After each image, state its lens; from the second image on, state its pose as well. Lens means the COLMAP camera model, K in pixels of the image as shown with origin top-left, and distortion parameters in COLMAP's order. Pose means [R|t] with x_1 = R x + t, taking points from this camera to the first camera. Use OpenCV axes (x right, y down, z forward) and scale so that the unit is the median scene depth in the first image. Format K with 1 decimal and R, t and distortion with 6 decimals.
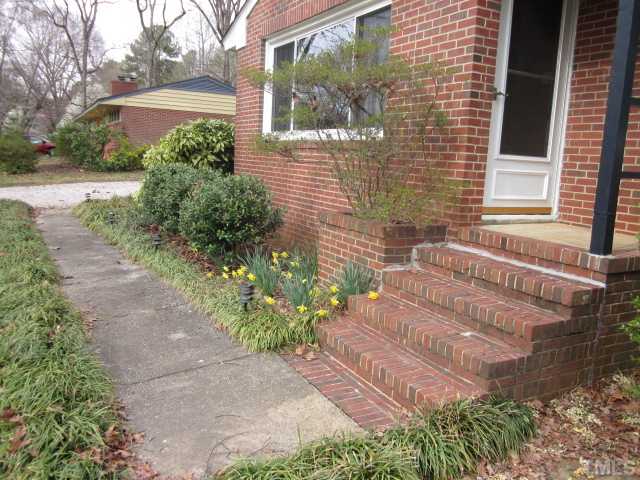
lens RADIAL K [[529.7, 0, 320.3], [0, 529.7, 241.0], [0, 0, 1]] dist [-0.051272, 0.014201]
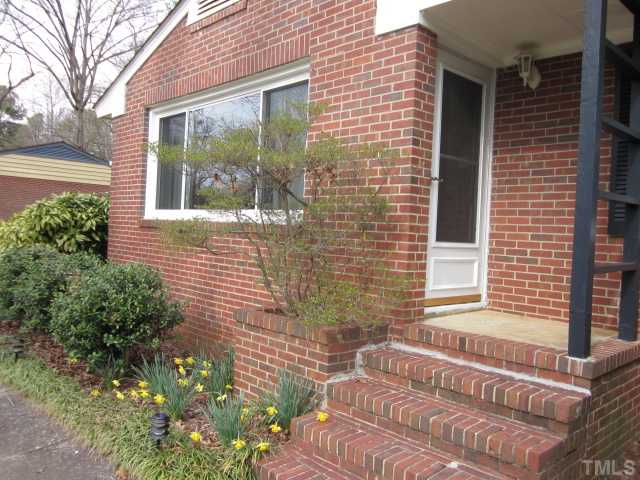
lens RADIAL K [[529.7, 0, 319.6], [0, 529.7, 237.0], [0, 0, 1]] dist [-0.051272, 0.014201]
pose [[0.965128, -0.008513, 0.261642, -0.099518], [0.043333, 0.990878, -0.127604, -0.060145], [-0.258169, 0.134492, 0.956693, 0.148084]]
